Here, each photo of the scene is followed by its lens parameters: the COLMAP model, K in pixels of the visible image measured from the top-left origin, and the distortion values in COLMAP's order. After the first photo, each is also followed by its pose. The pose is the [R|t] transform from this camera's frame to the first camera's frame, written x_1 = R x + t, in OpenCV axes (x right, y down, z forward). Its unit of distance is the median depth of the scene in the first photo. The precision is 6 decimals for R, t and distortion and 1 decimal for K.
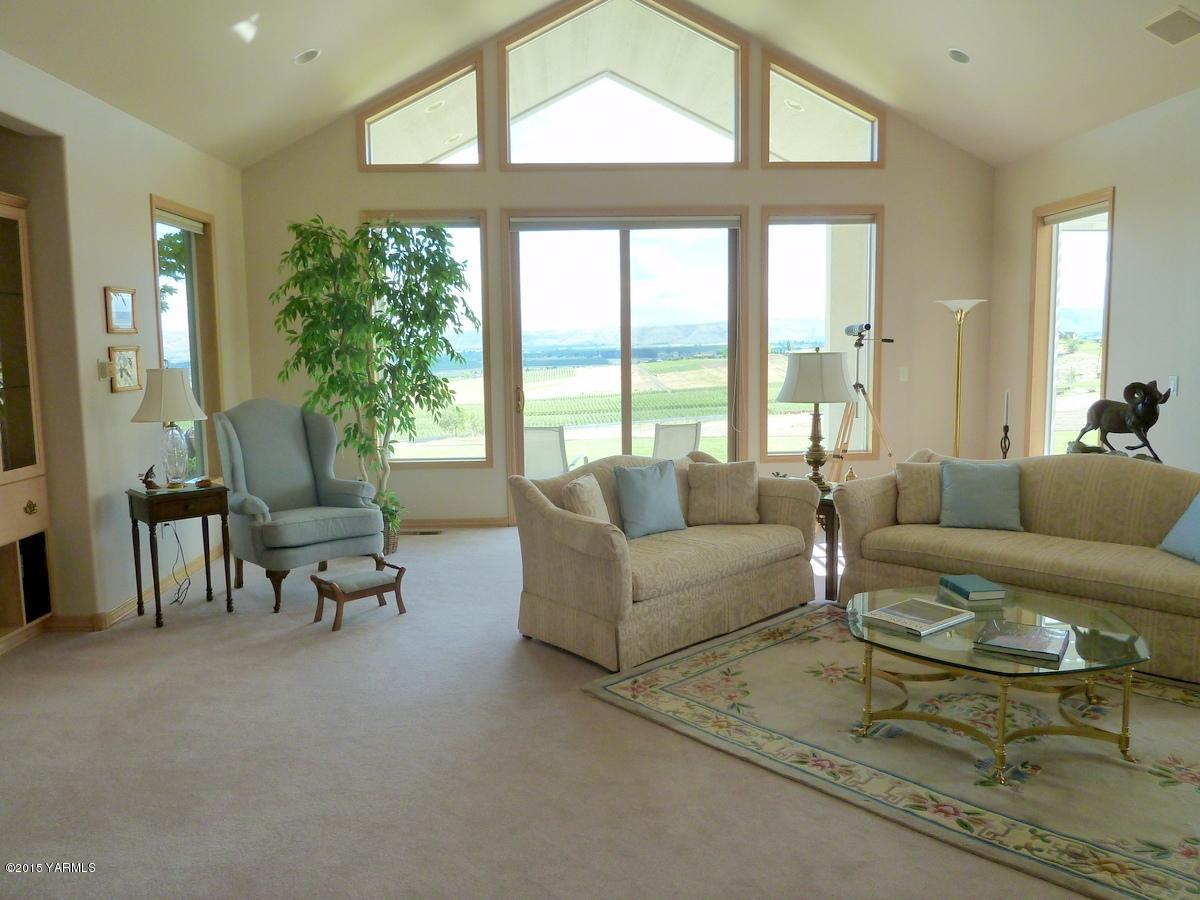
lens RADIAL K [[887.3, 0, 606.3], [0, 887.3, 445.7], [0, 0, 1]] dist [-0.031991, 0.005042]
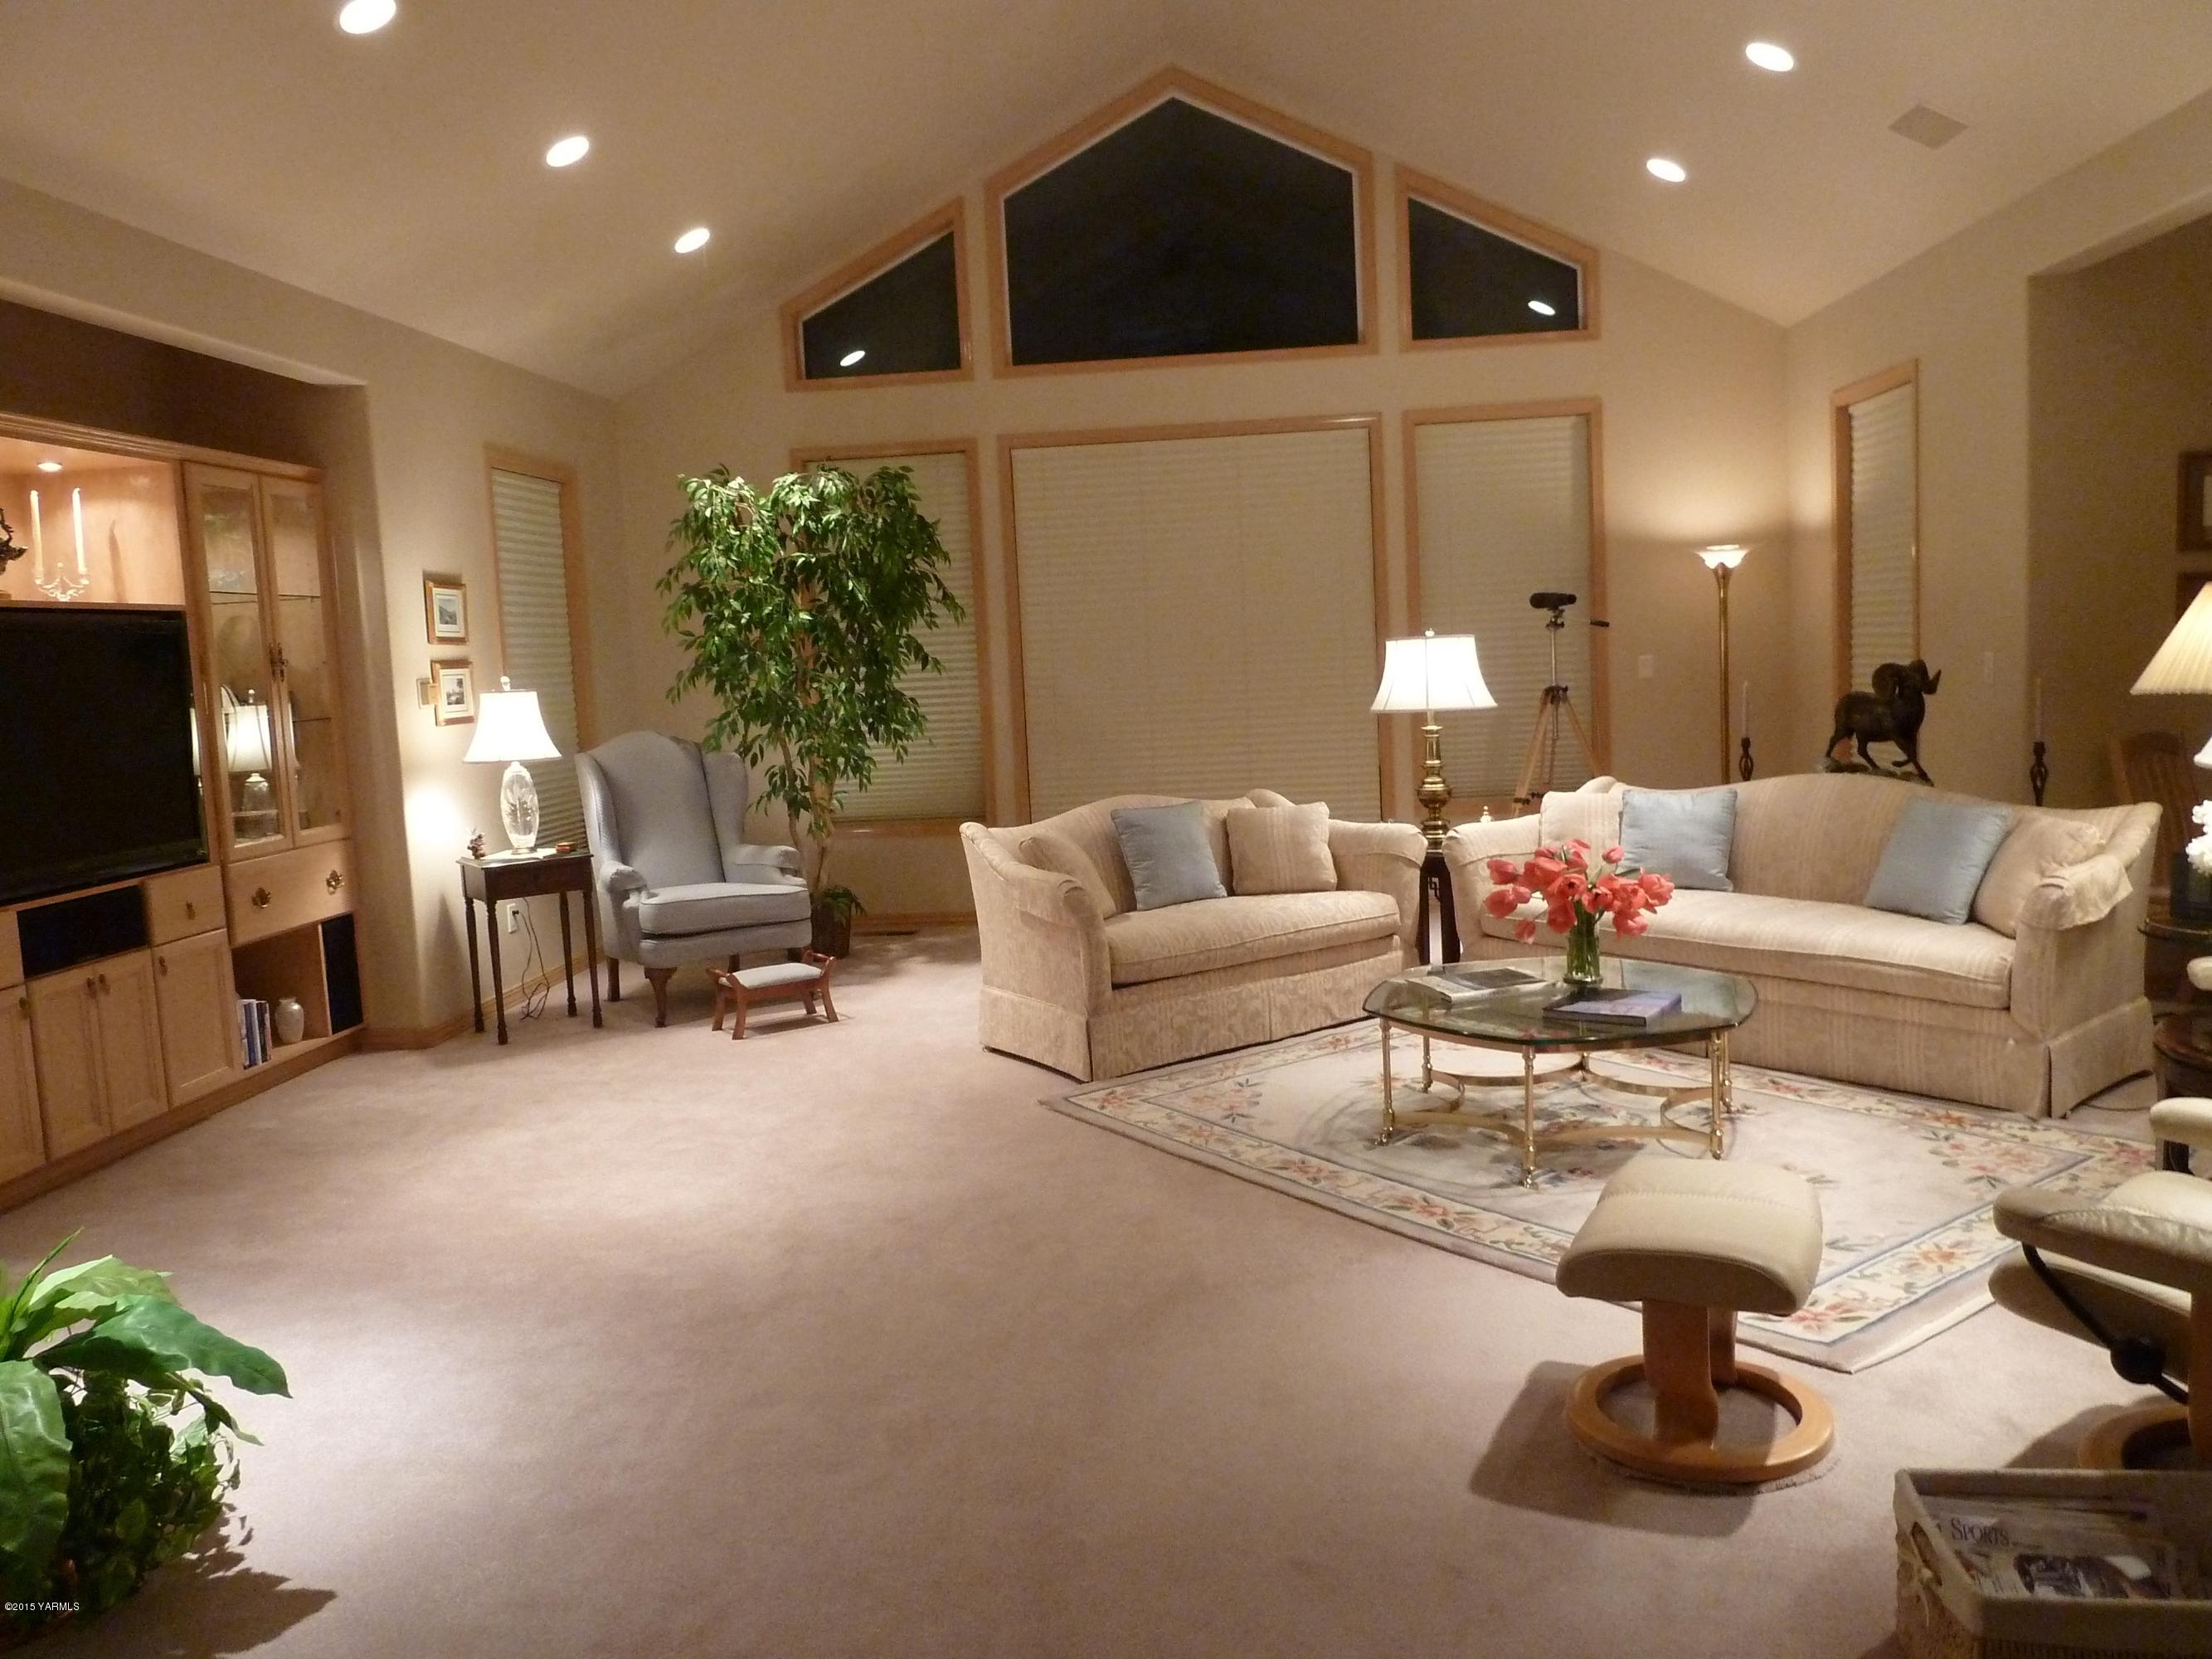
lens RADIAL K [[1635.7, 0, 1117.7], [0, 1635.7, 821.5], [0, 0, 1]] dist [-0.031991, 0.005042]
pose [[0.990912, -0.018333, -0.133257, 0.185238], [0.016486, 0.999752, -0.014947, 0.054357], [0.133498, 0.012614, 0.990969, -0.276584]]
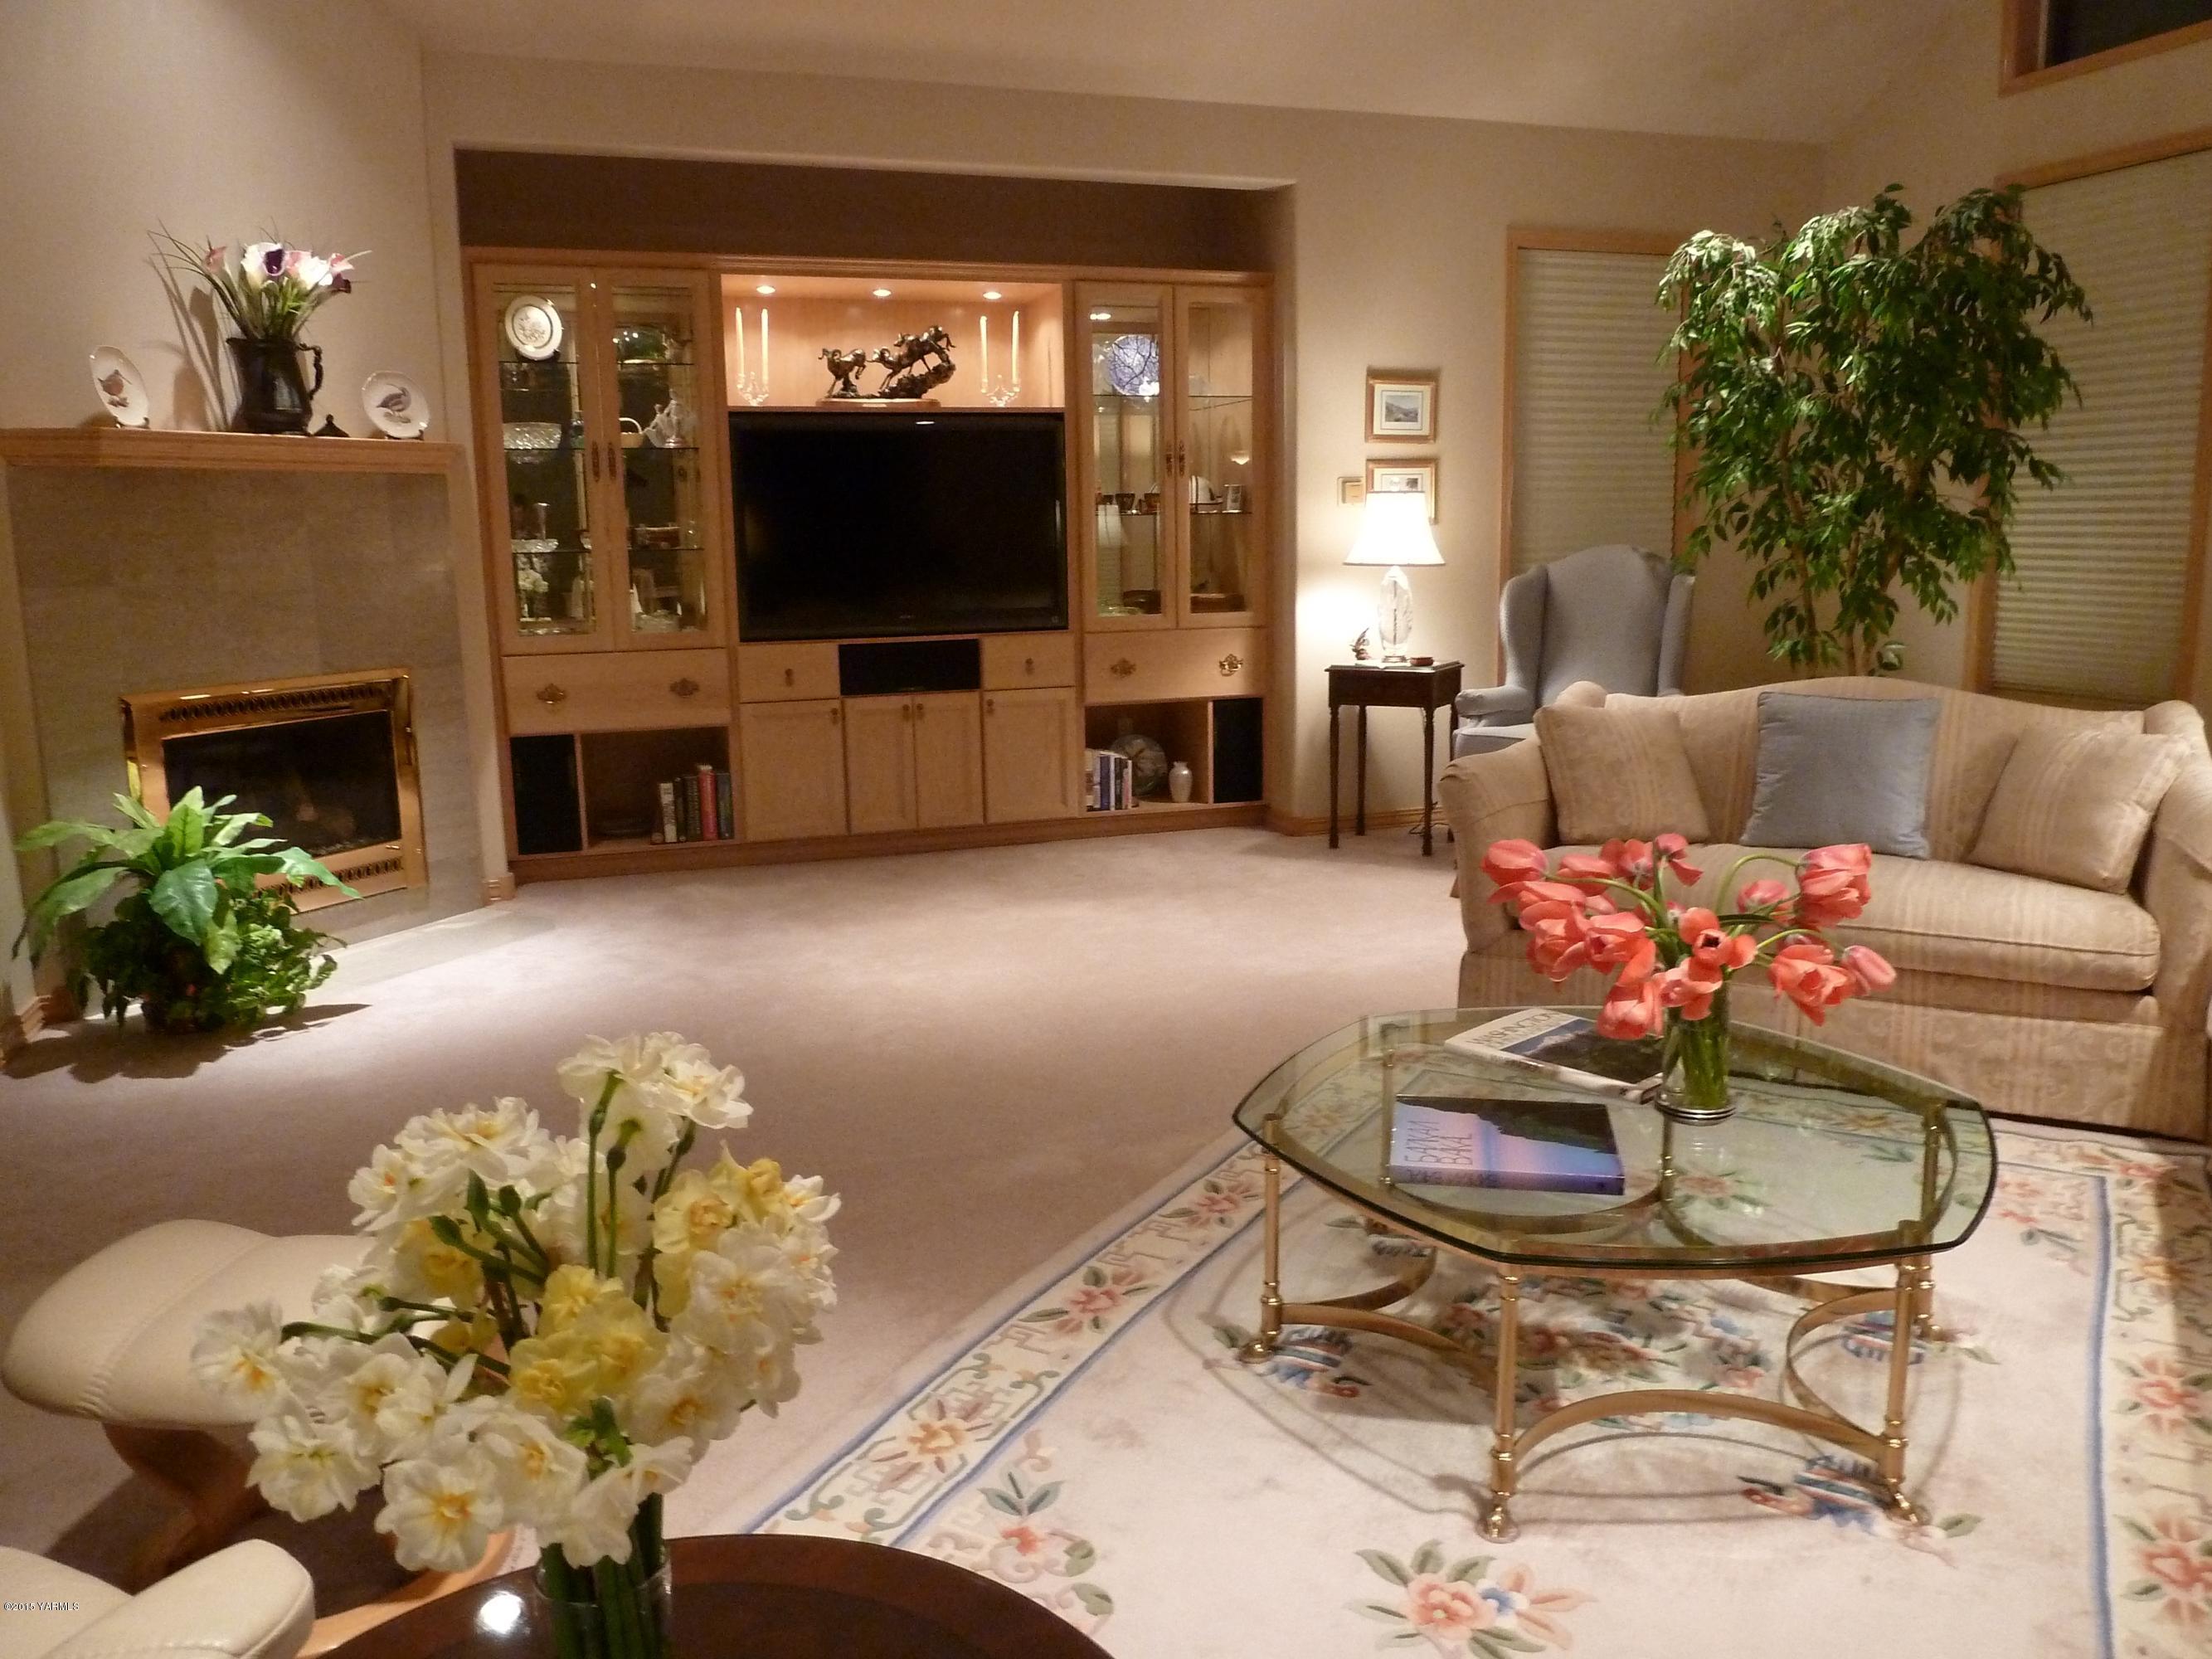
lens RADIAL K [[1635.7, 0, 1117.7], [0, 1635.7, 821.5], [0, 0, 1]] dist [-0.031991, 0.005042]
pose [[0.295290, 0.166718, -0.940749, 0.750326], [-0.099819, 0.984652, 0.143167, 0.011016], [0.950179, 0.051629, 0.307399, 0.441903]]
